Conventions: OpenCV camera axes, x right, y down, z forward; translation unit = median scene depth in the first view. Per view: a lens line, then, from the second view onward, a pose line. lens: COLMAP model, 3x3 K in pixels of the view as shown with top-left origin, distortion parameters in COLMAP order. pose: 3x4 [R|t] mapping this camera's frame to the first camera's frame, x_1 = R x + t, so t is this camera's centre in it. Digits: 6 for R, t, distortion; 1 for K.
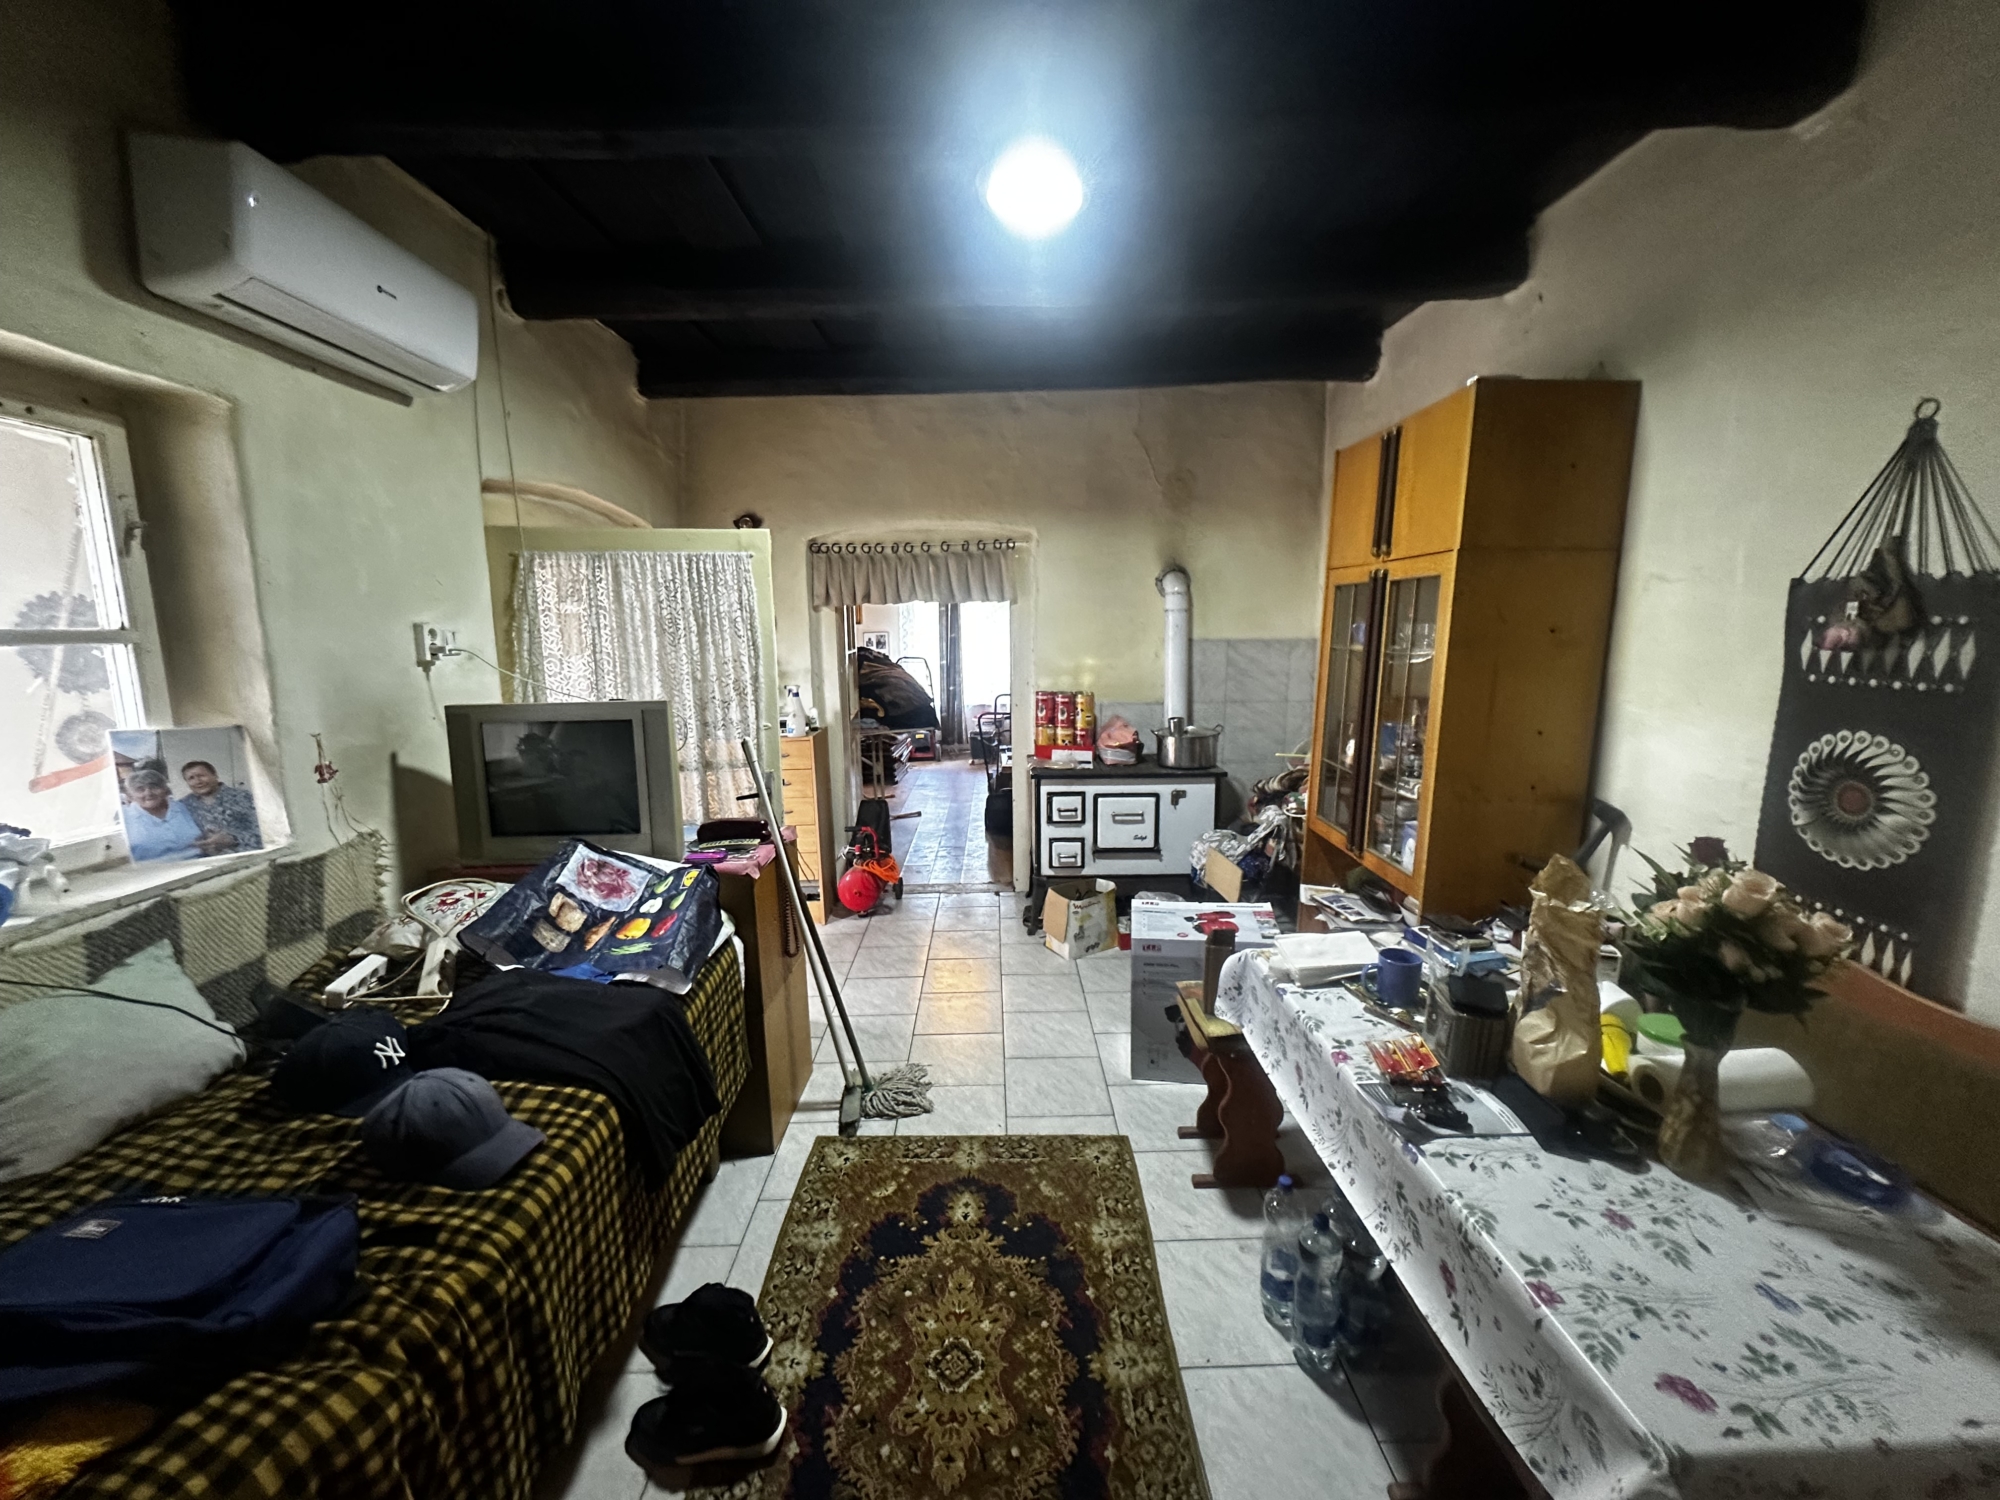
lens RADIAL K [[795.7, 0, 999.2], [0, 795.7, 755.5], [0, 0, 1]] dist [-0.002810, -0.000310]
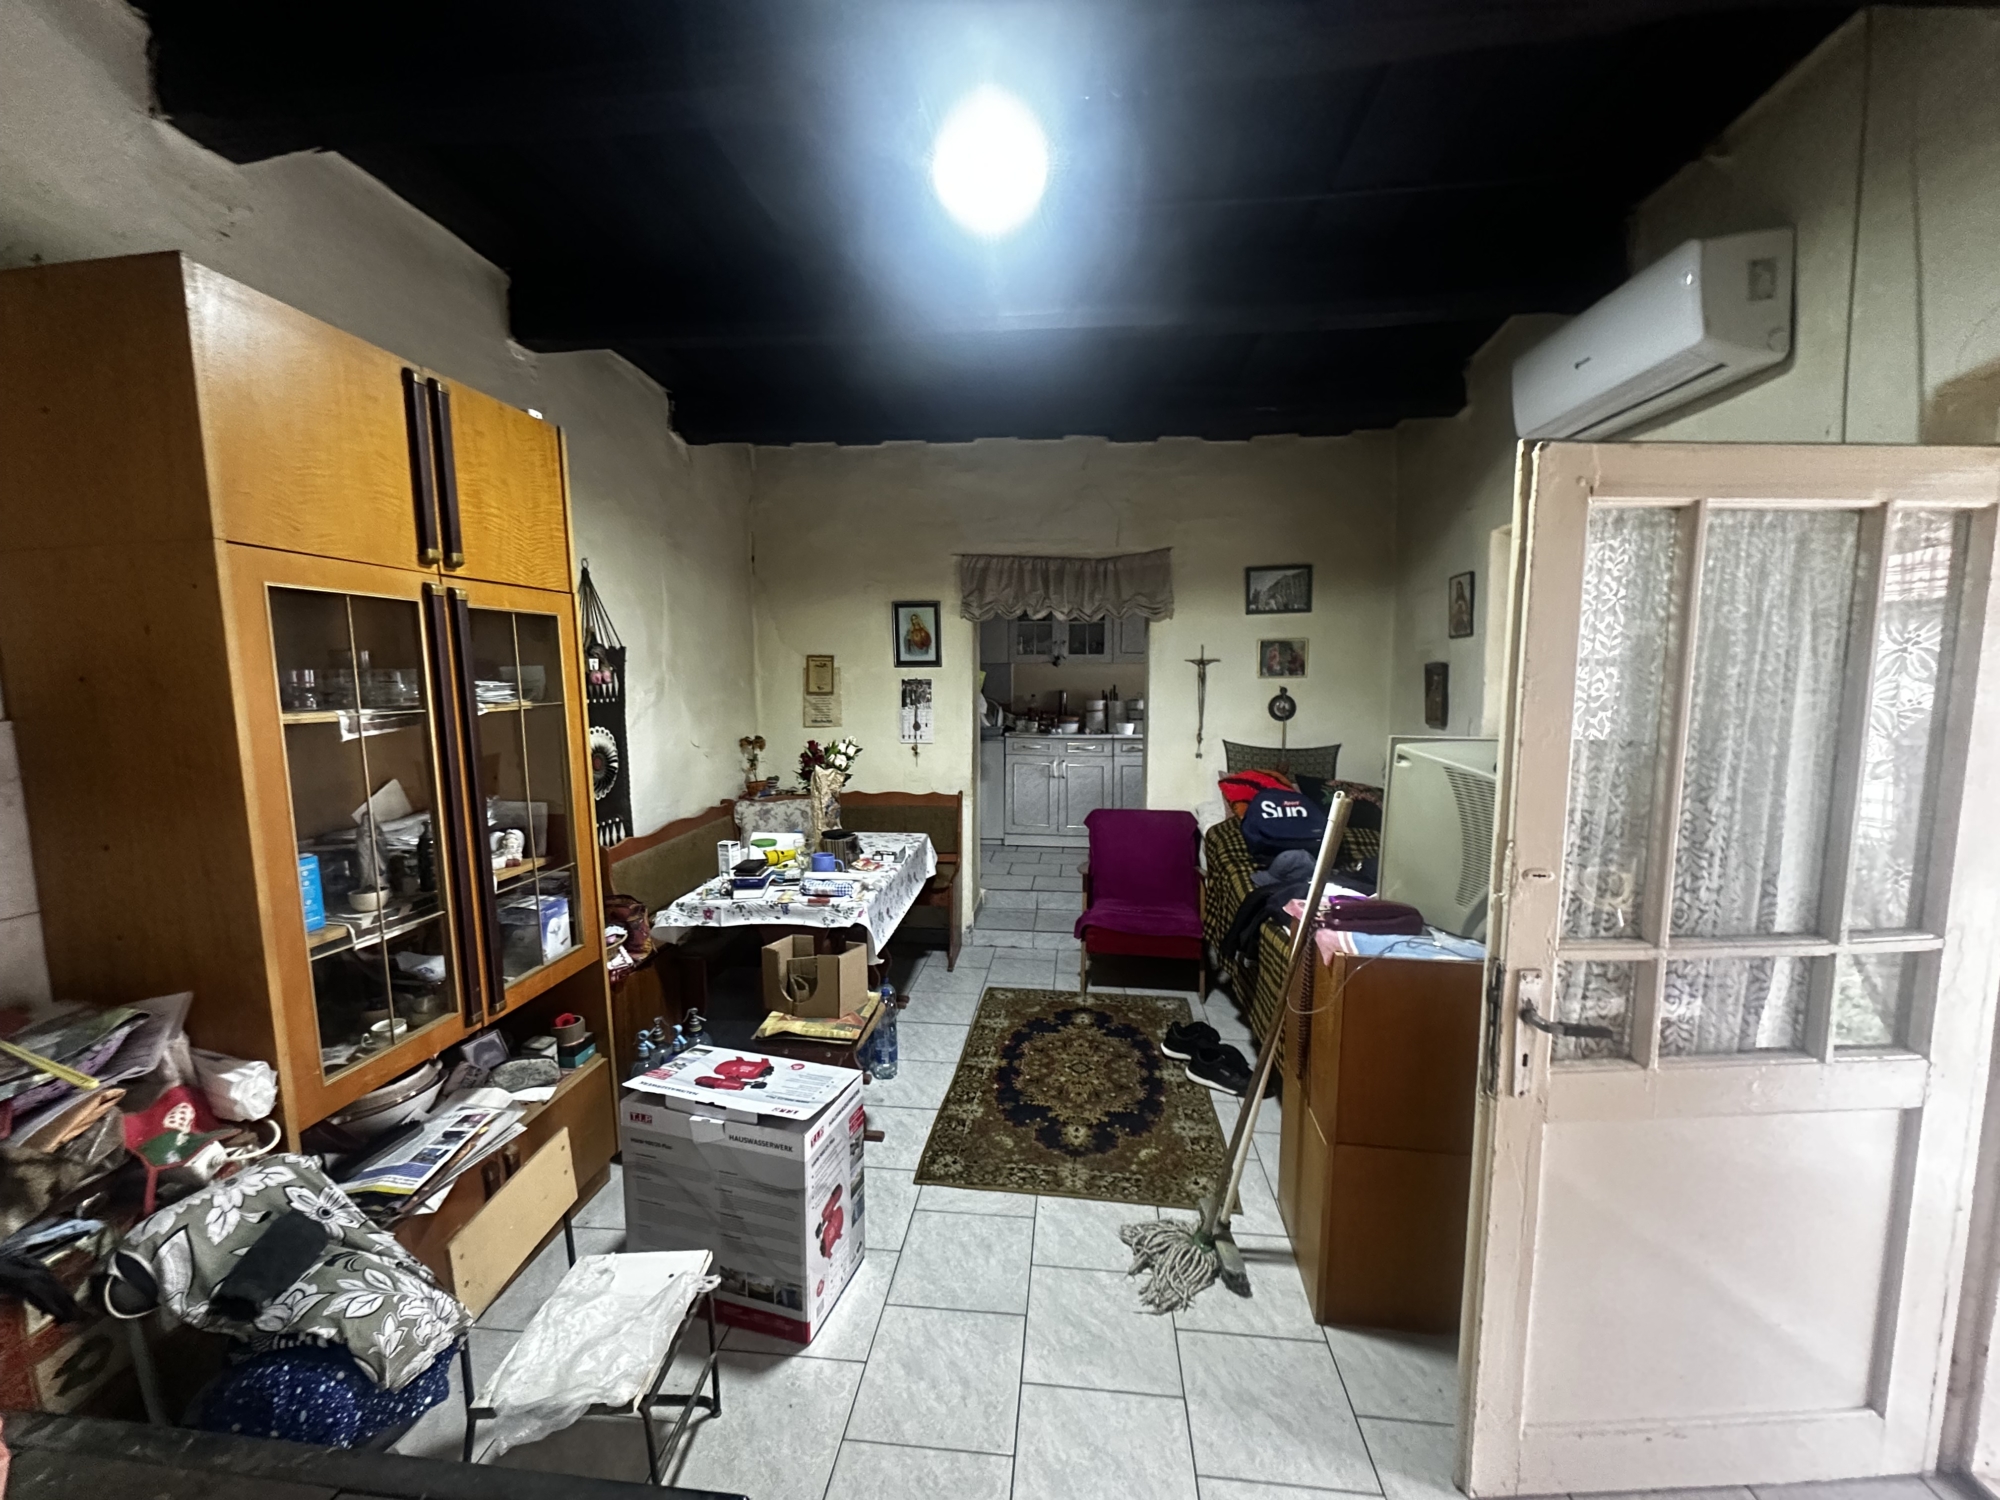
lens RADIAL K [[795.7, 0, 999.2], [0, 795.7, 755.5], [0, 0, 1]] dist [-0.002810, -0.000310]
pose [[-0.993723, 0.002684, 0.111838, -0.058066], [0.032703, 0.963013, 0.267464, -0.304292], [-0.106984, 0.269443, -0.957055, 1.891196]]
